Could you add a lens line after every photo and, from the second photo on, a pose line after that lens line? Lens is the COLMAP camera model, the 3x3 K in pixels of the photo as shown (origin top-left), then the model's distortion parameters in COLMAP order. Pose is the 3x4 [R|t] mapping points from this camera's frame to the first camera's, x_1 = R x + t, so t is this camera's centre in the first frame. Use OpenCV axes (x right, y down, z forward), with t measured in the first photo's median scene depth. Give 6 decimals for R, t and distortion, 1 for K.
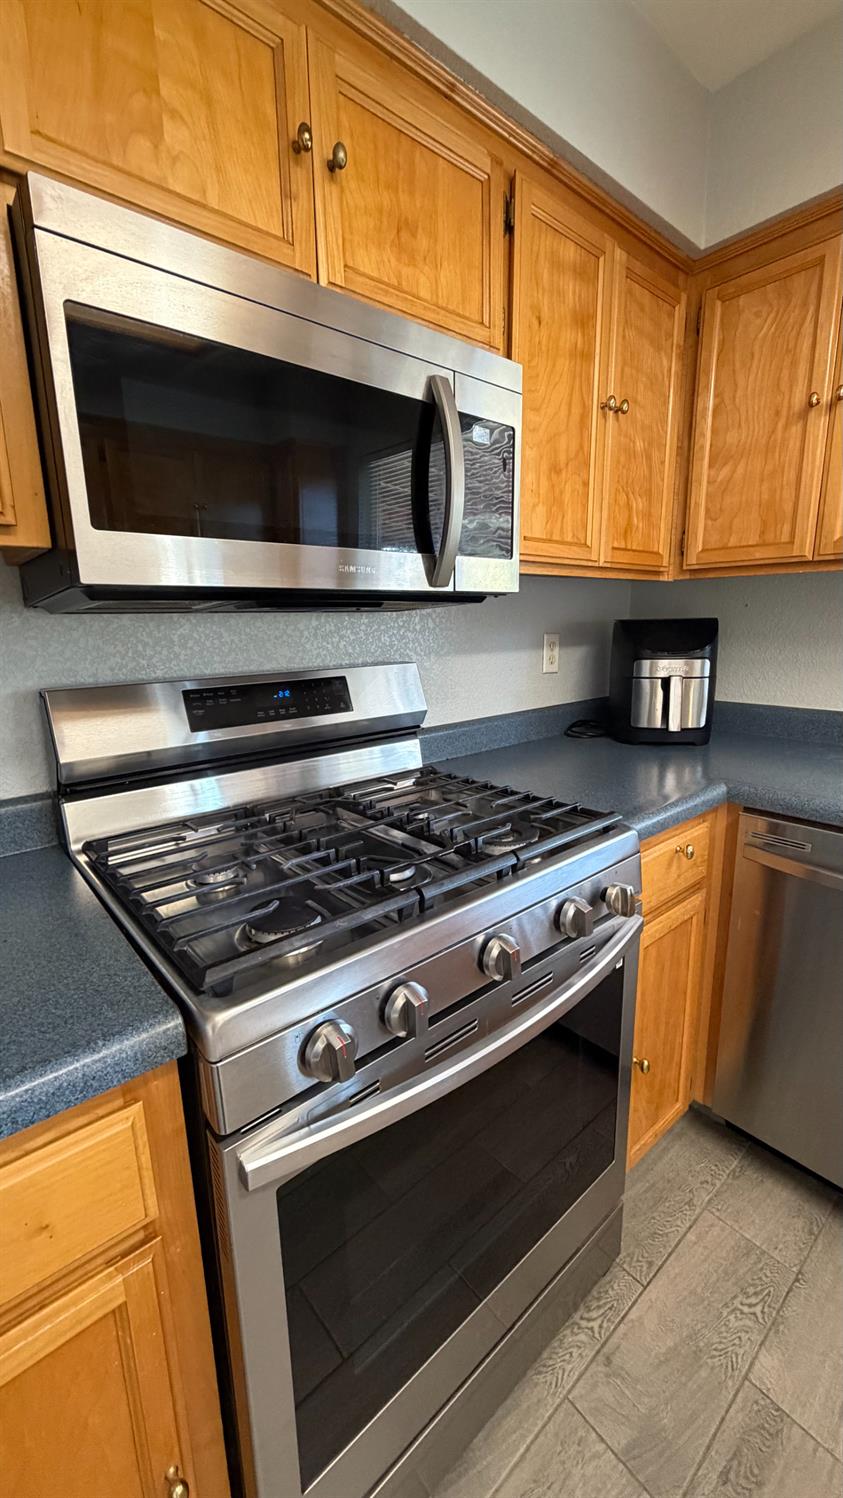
lens RADIAL K [[598.5, 0, 423.6], [0, 598.5, 742.5], [0, 0, 1]] dist [0.001842, 0.000717]
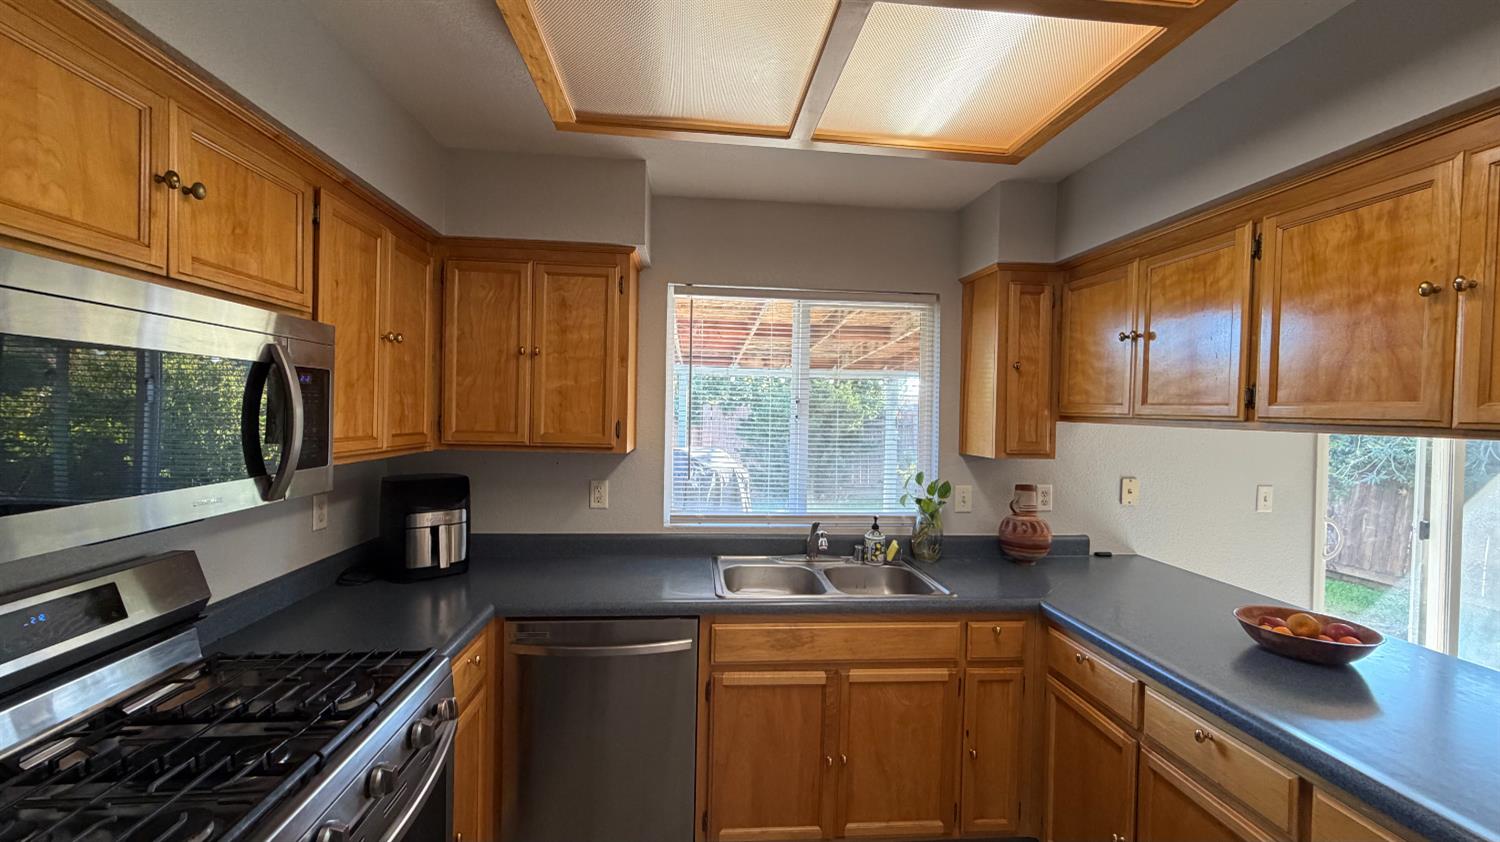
lens RADIAL K [[599.3, 0, 743.4], [0, 599.3, 419.8], [0, 0, 1]] dist [0.001842, 0.000717]
pose [[0.585608, 0.018946, 0.810373, -0.313892], [0.134912, 0.983505, -0.120486, -0.110816], [-0.799289, 0.179887, 0.573392, -0.380517]]
